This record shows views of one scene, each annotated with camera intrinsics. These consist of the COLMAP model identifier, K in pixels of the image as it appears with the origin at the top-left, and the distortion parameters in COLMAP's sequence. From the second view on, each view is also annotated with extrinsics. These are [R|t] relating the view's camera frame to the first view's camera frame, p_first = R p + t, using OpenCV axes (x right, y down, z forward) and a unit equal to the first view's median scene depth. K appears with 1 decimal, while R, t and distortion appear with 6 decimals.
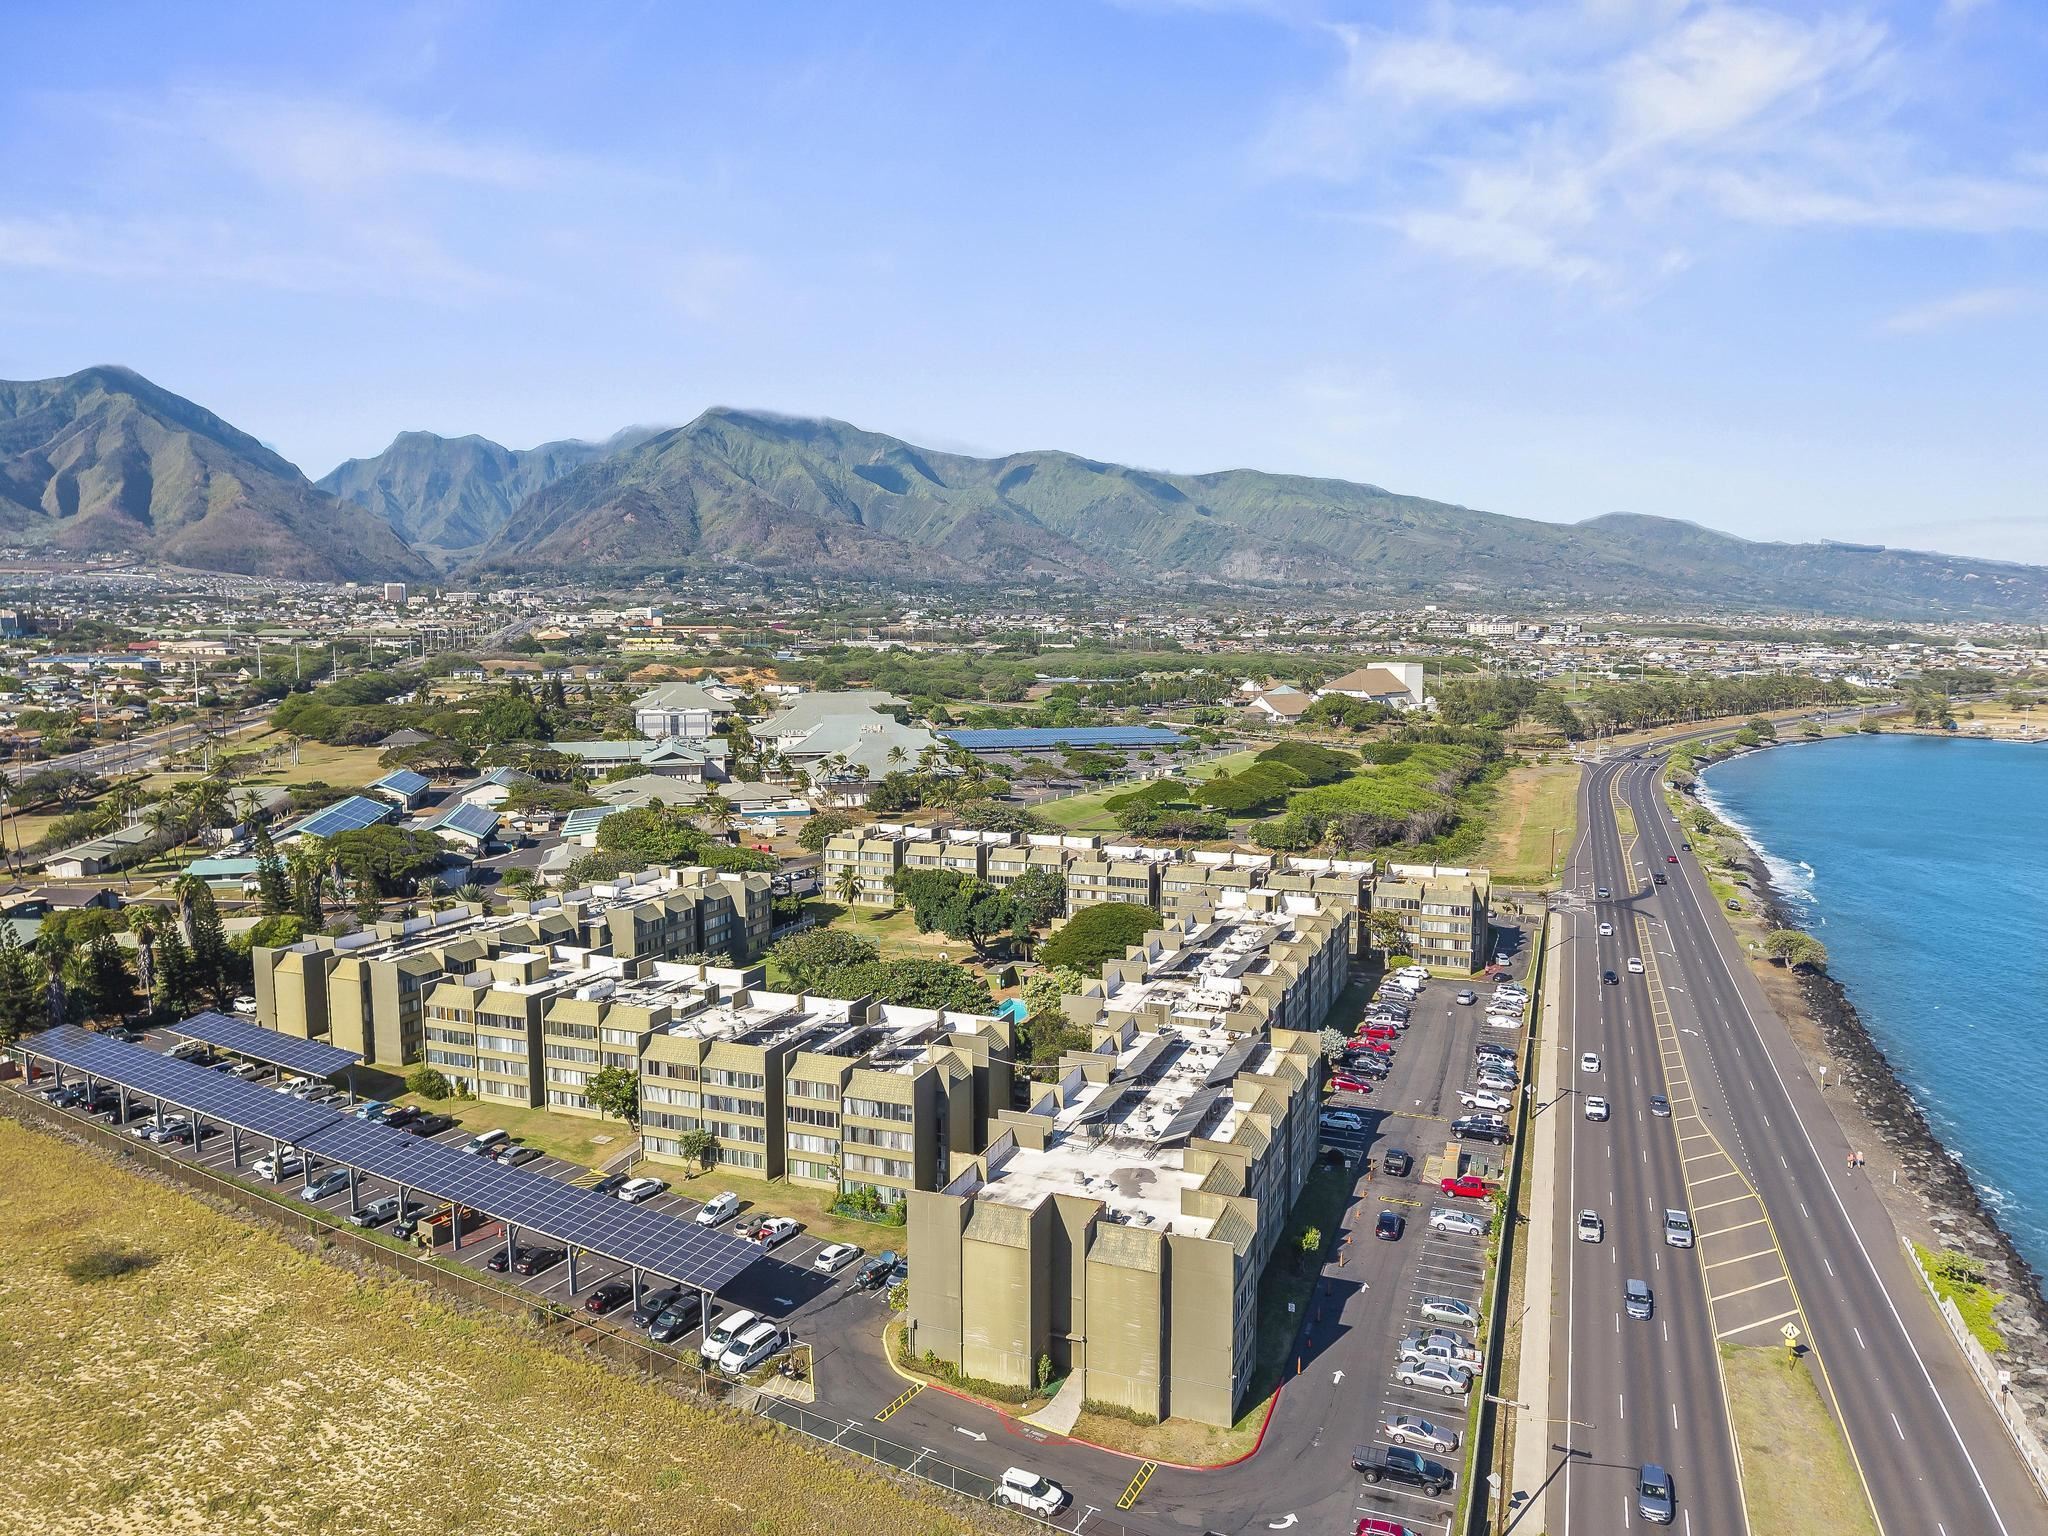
lens RADIAL K [[1365.5, 0, 1019.3], [0, 1365.5, 776.3], [0, 0, 1]] dist [0.030583, -0.030869]
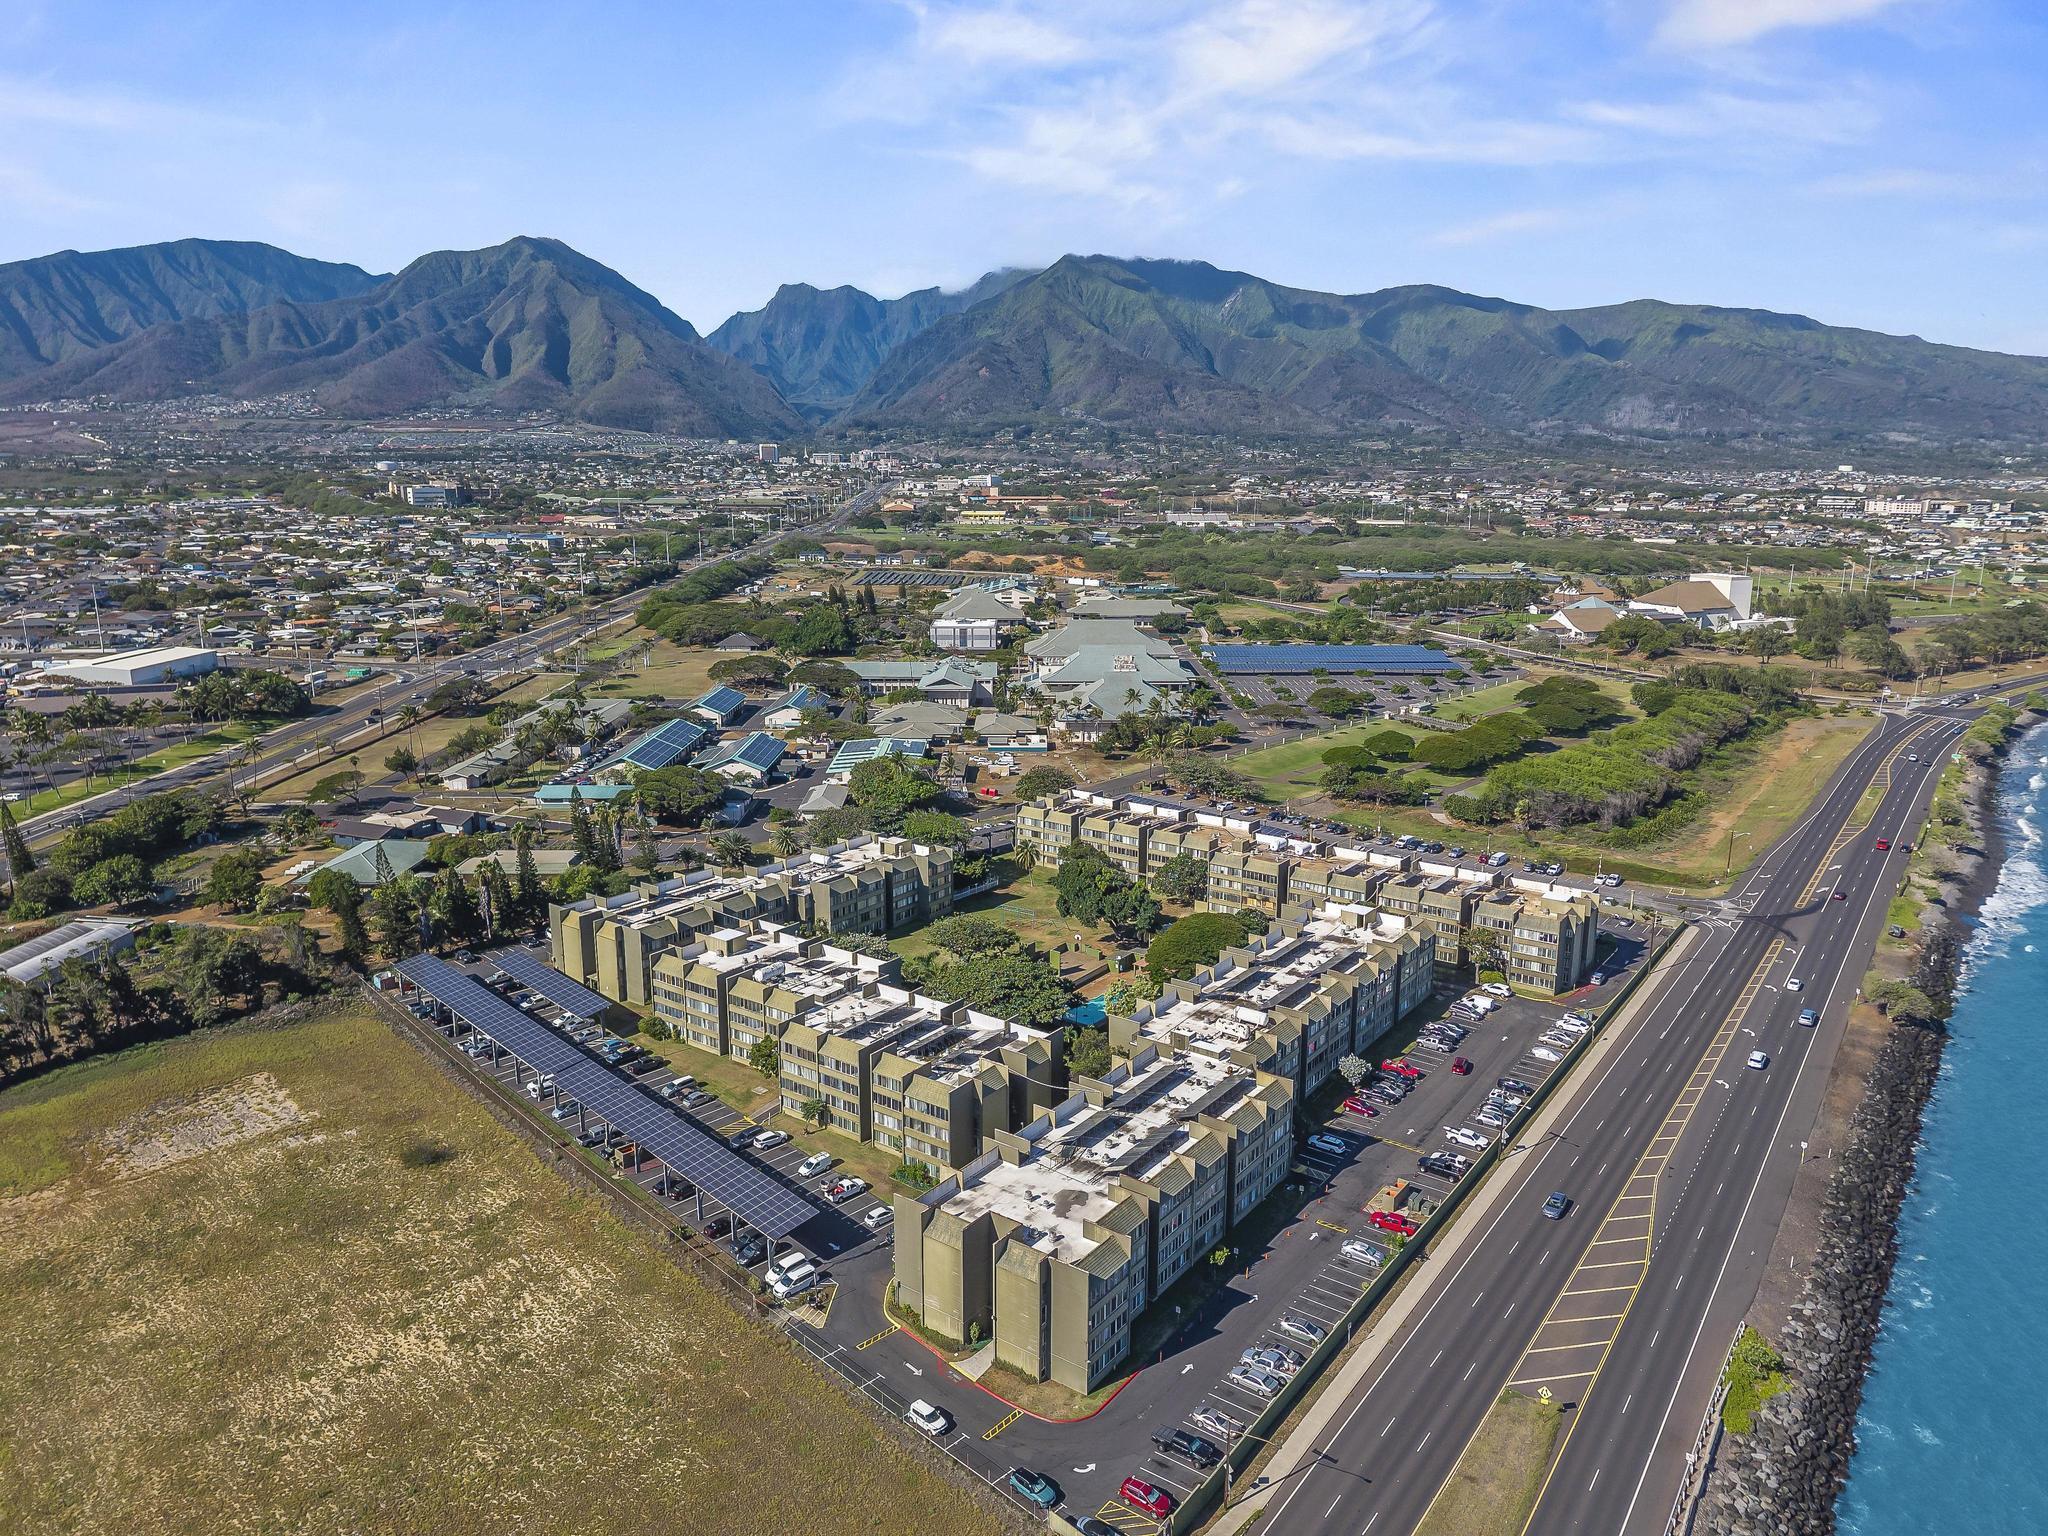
lens RADIAL K [[1365.5, 0, 1019.9], [0, 1365.5, 767.4], [0, 0, 1]] dist [0.030583, -0.030869]
pose [[0.968393, 0.057298, -0.242759, 0.144531], [-0.032065, 0.993780, 0.106647, -0.116206], [0.247360, -0.095492, 0.964207, -0.116794]]
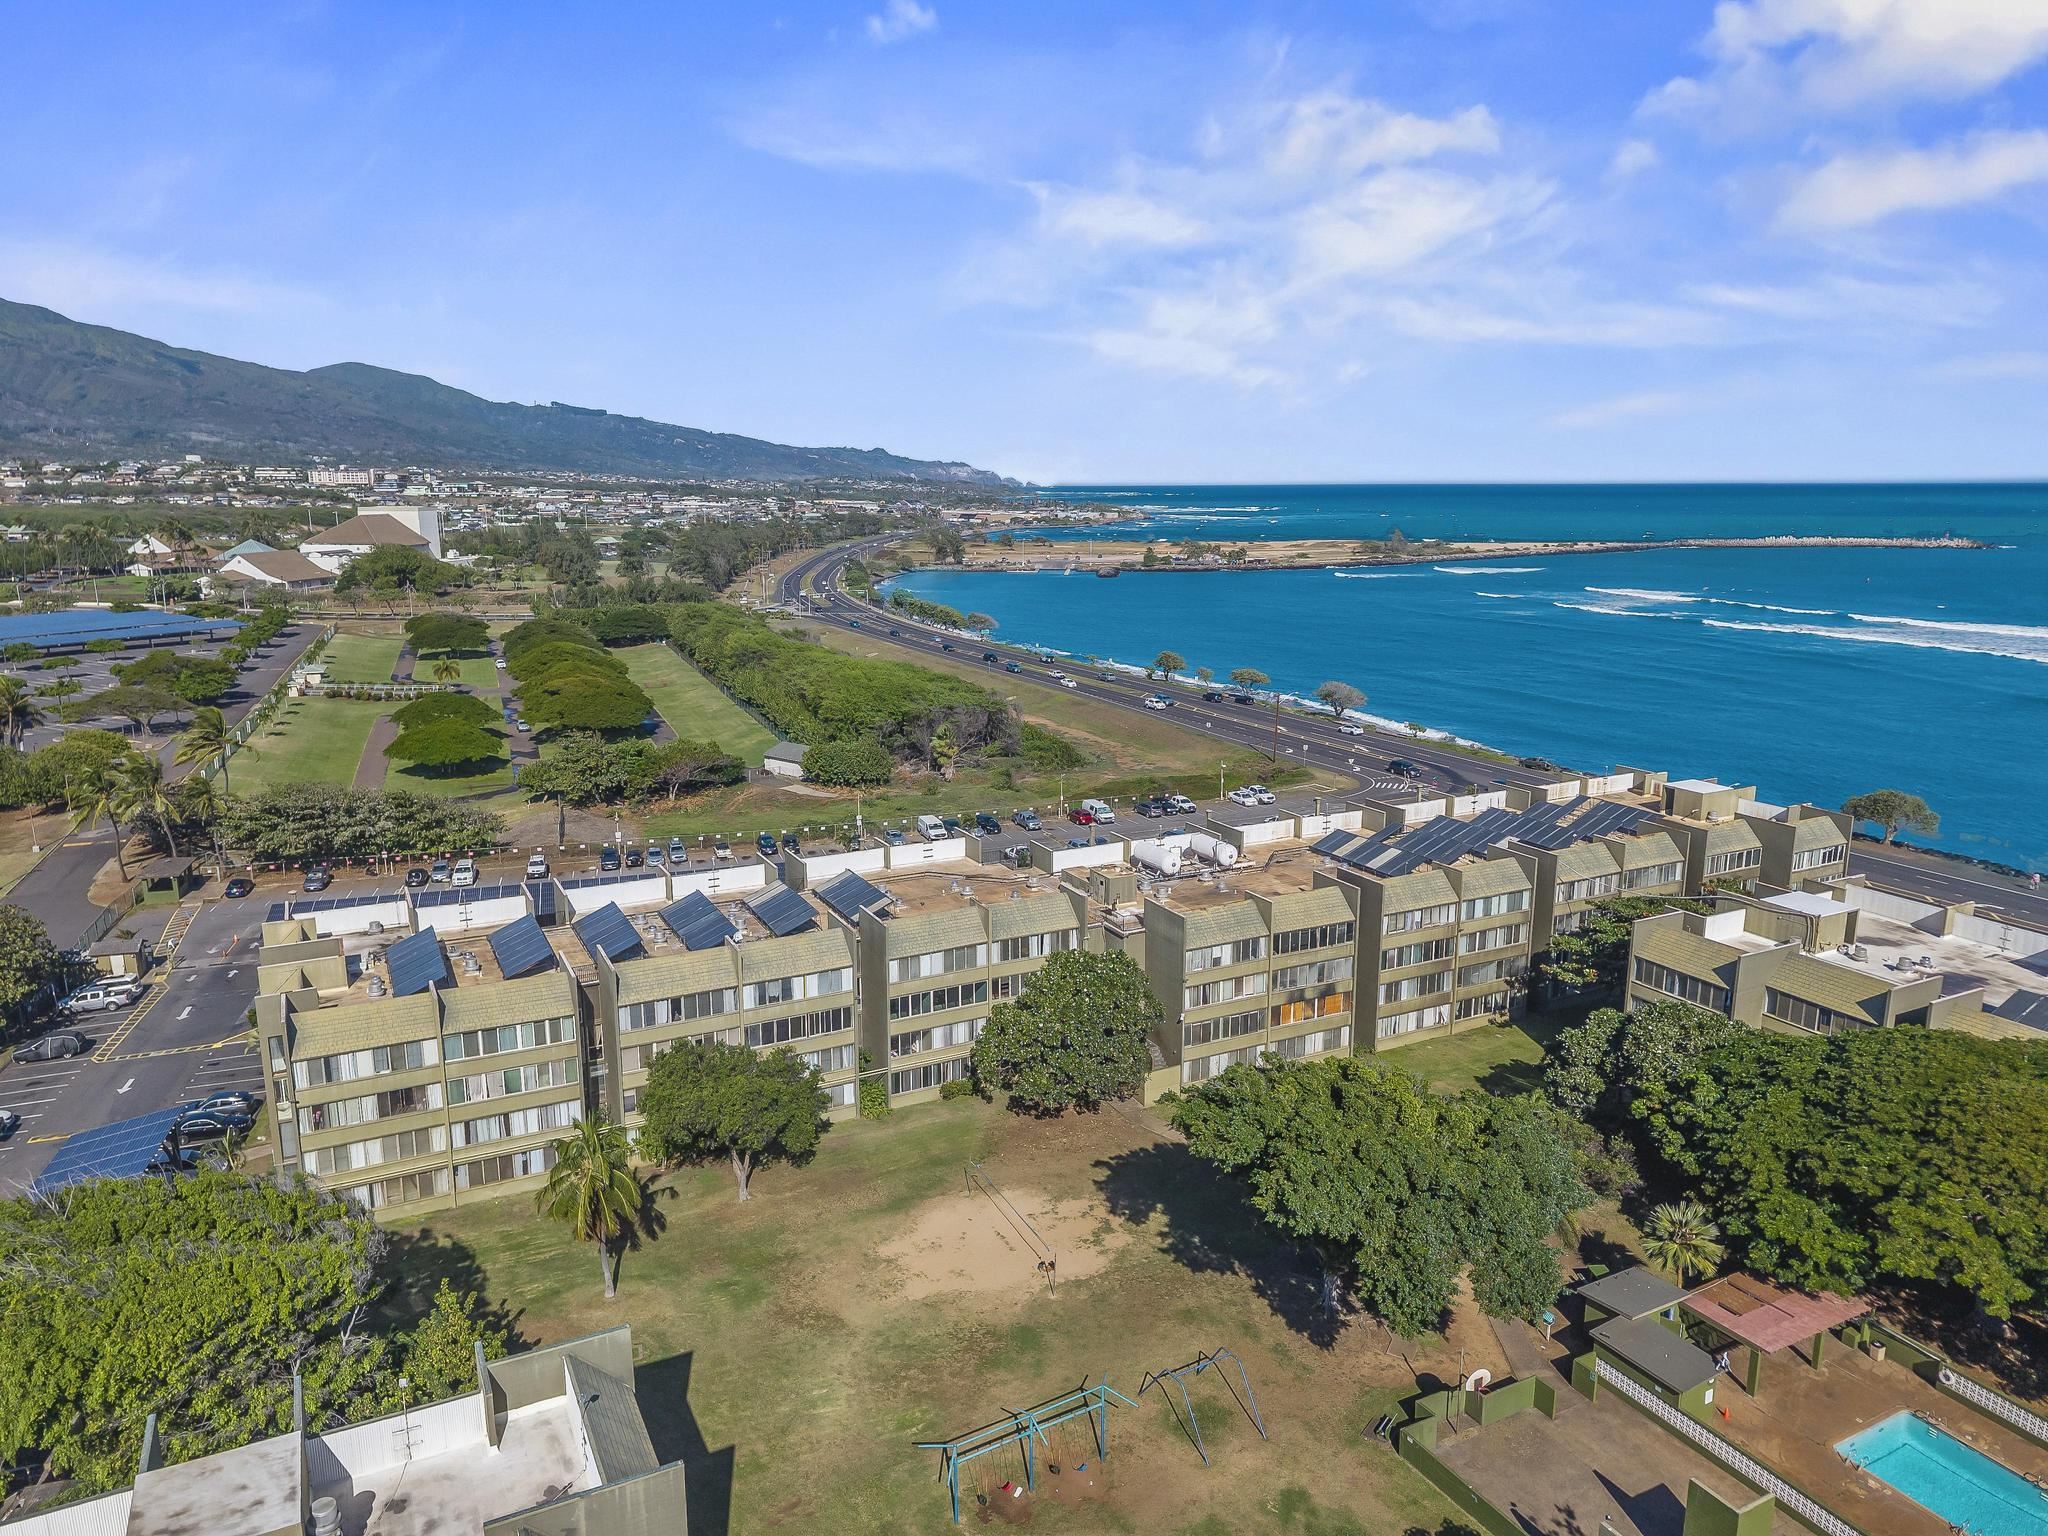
lens RADIAL K [[1365.5, 0, 1027.0], [0, 1365.5, 769.9], [0, 0, 1]] dist [0.030583, -0.030869]
pose [[0.654914, -0.154849, 0.739669, -0.258840], [0.084102, 0.987636, 0.132295, -0.033175], [-0.751009, -0.024434, 0.659840, 0.731432]]
